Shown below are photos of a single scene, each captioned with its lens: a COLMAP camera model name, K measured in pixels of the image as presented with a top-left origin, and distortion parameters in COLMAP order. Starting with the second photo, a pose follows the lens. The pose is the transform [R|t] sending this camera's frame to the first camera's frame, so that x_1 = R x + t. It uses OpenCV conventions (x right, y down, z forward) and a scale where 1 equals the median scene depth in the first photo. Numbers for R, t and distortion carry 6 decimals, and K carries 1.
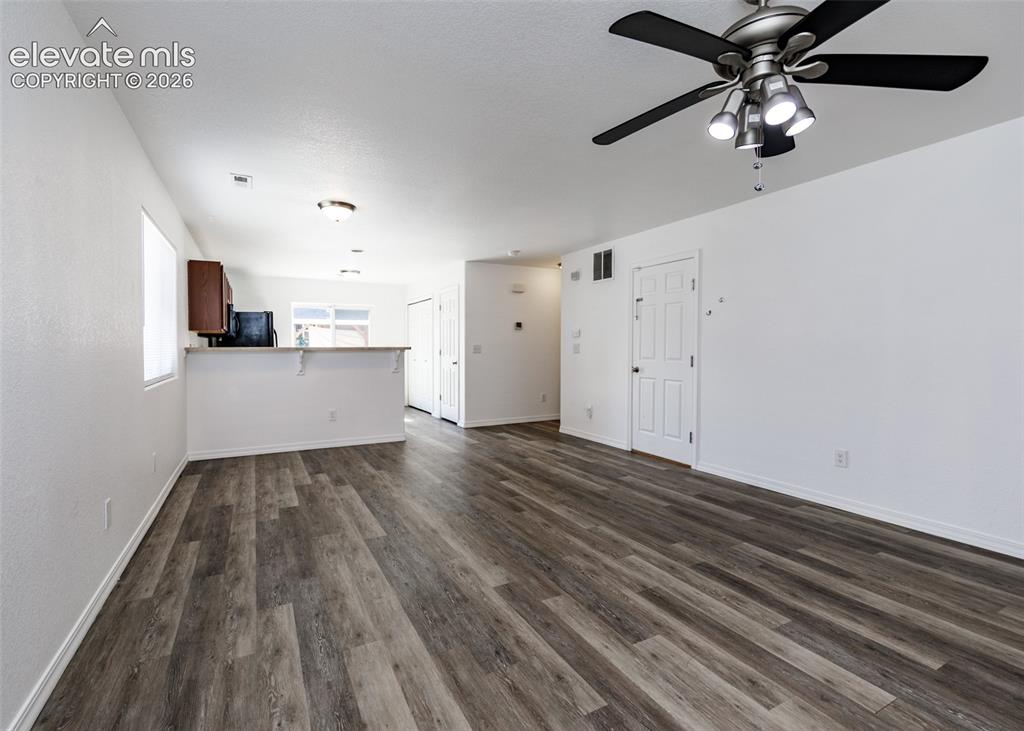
lens RADIAL K [[476.2, 0, 494.8], [0, 476.2, 368.8], [0, 0, 1]] dist [0.001336, -0.001078]
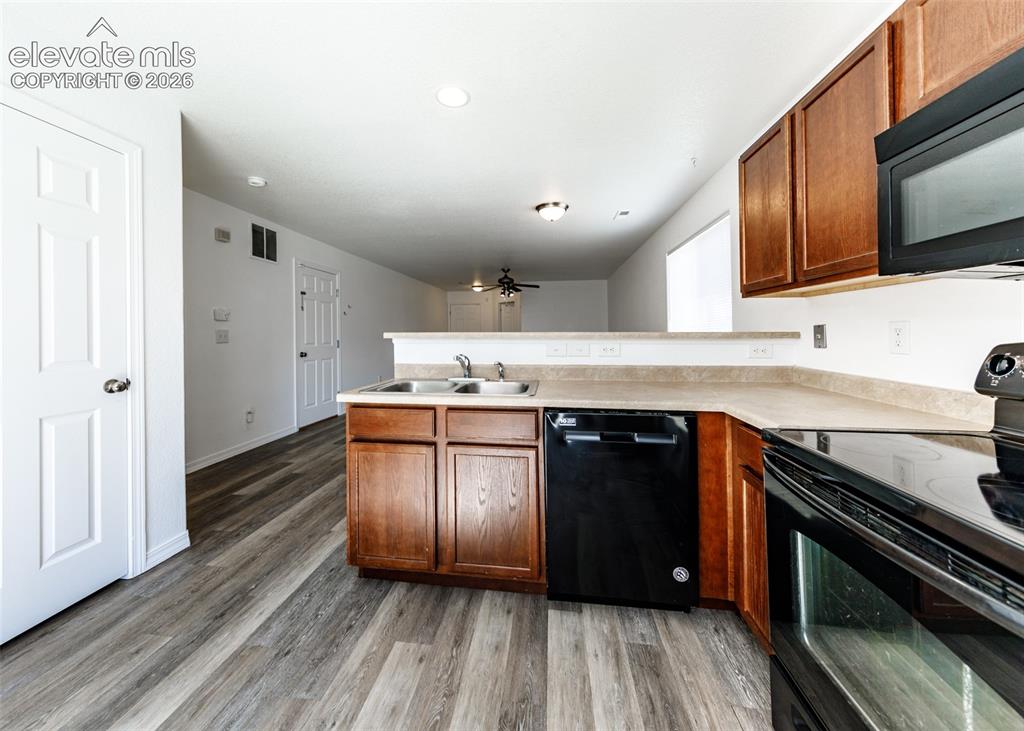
lens RADIAL K [[356.8, 0, 503.9], [0, 356.8, 329.7], [0, 0, 1]] dist [0.004264, -0.000777]
pose [[-0.833048, 0.004424, 0.553182, -1.111774], [0.027899, 0.999032, 0.034023, -0.140502], [-0.552496, 0.043776, -0.832365, 2.826539]]
